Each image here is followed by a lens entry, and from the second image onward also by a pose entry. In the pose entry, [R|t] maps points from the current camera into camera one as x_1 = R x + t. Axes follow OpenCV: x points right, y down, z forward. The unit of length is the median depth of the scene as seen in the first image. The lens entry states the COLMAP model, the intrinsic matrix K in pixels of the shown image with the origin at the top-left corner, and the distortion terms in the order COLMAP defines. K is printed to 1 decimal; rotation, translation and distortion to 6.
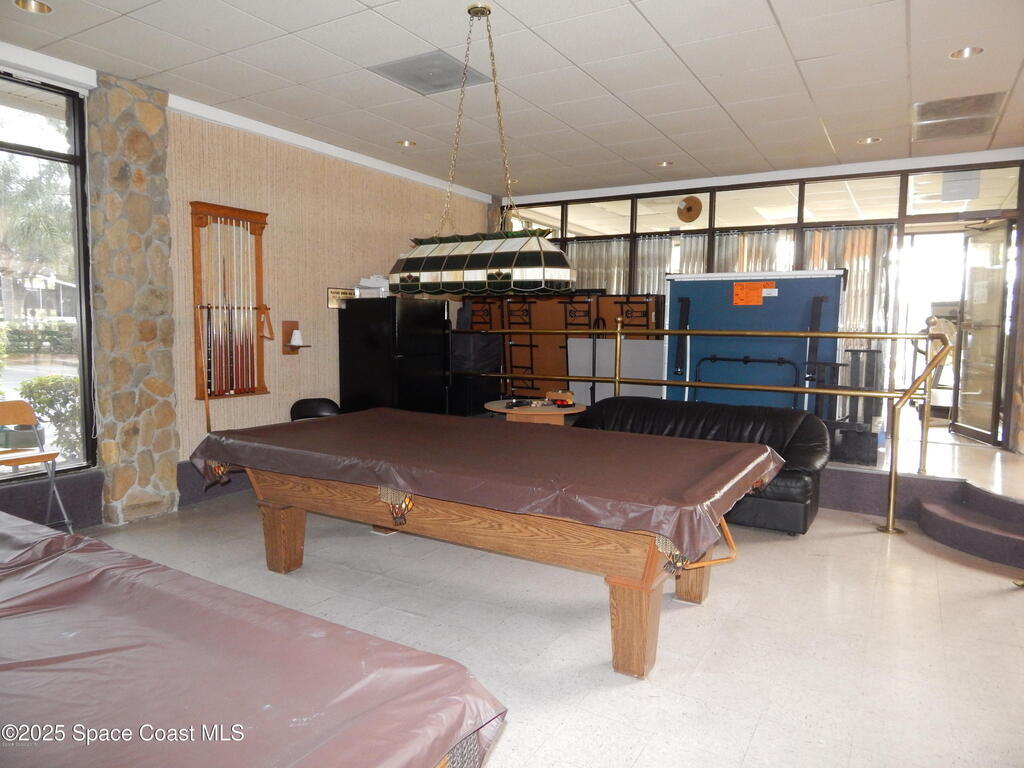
lens RADIAL K [[671.4, 0, 512.0], [0, 671.4, 384.0], [0, 0, 1]] dist [-0.001710, -0.001387]
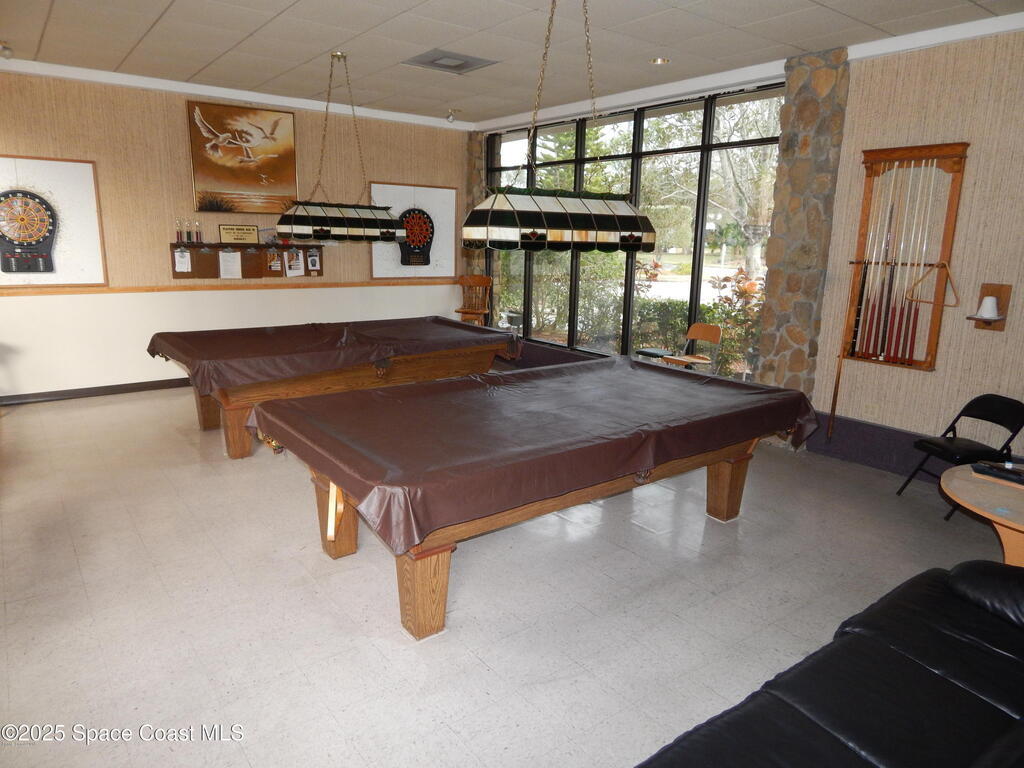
lens RADIAL K [[671.4, 0, 512.0], [0, 671.4, 384.0], [0, 0, 1]] dist [-0.001710, -0.001387]
pose [[-0.373685, 0.179939, -0.909935, 0.673028], [-0.108383, 0.965812, 0.235499, -0.127891], [0.921202, 0.186624, -0.341407, 0.968827]]
